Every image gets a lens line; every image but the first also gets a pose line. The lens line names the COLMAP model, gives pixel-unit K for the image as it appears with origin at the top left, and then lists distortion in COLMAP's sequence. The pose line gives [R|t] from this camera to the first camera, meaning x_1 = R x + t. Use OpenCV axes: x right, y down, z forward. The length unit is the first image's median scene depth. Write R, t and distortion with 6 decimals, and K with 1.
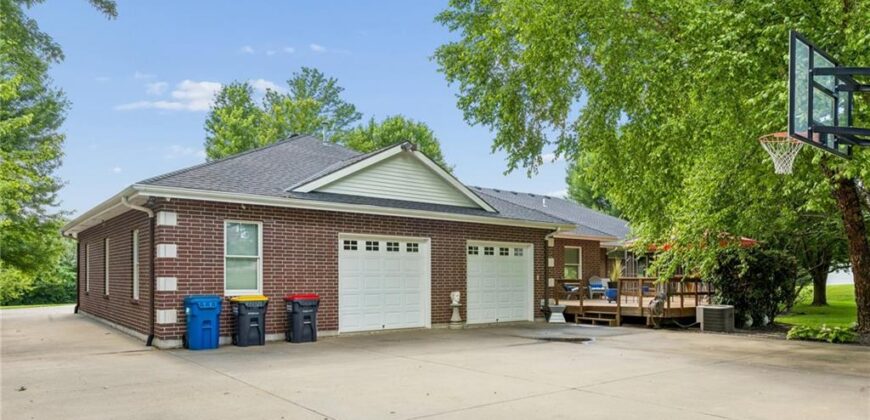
lens RADIAL K [[575.4, 0, 434.7], [0, 575.4, 257.0], [0, 0, 1]] dist [0.056829, 0.000093]
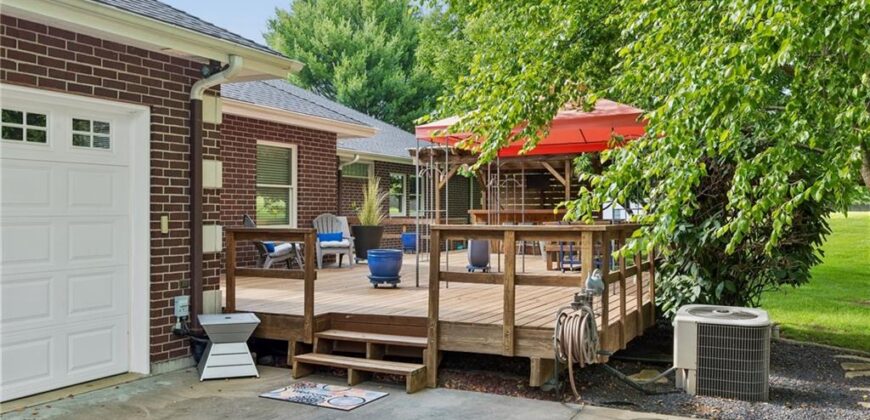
lens RADIAL K [[749.1, 0, 435.0], [0, 749.1, 210.0], [0, 0, 1]] dist [-0.003173, -0.001720]
pose [[0.899271, -0.001272, 0.437389, 0.135729], [-0.014359, 0.999371, 0.032429, 0.014108], [-0.437155, -0.035443, 0.898687, 0.596612]]
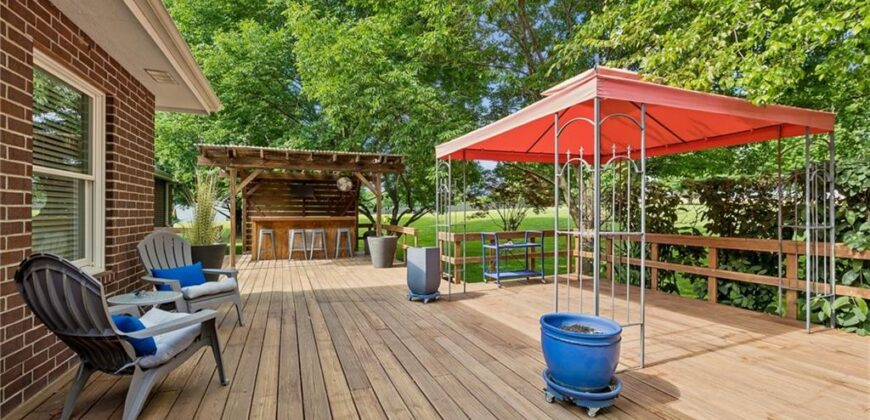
lens RADIAL K [[388.4, 0, 431.2], [0, 388.4, 215.6], [0, 0, 1]] dist [0.001930, -0.000163]
pose [[0.298953, -0.005446, 0.954252, 0.200483], [-0.045610, 0.998759, 0.019990, 0.023760], [-0.953177, -0.049500, 0.298334, 1.098235]]
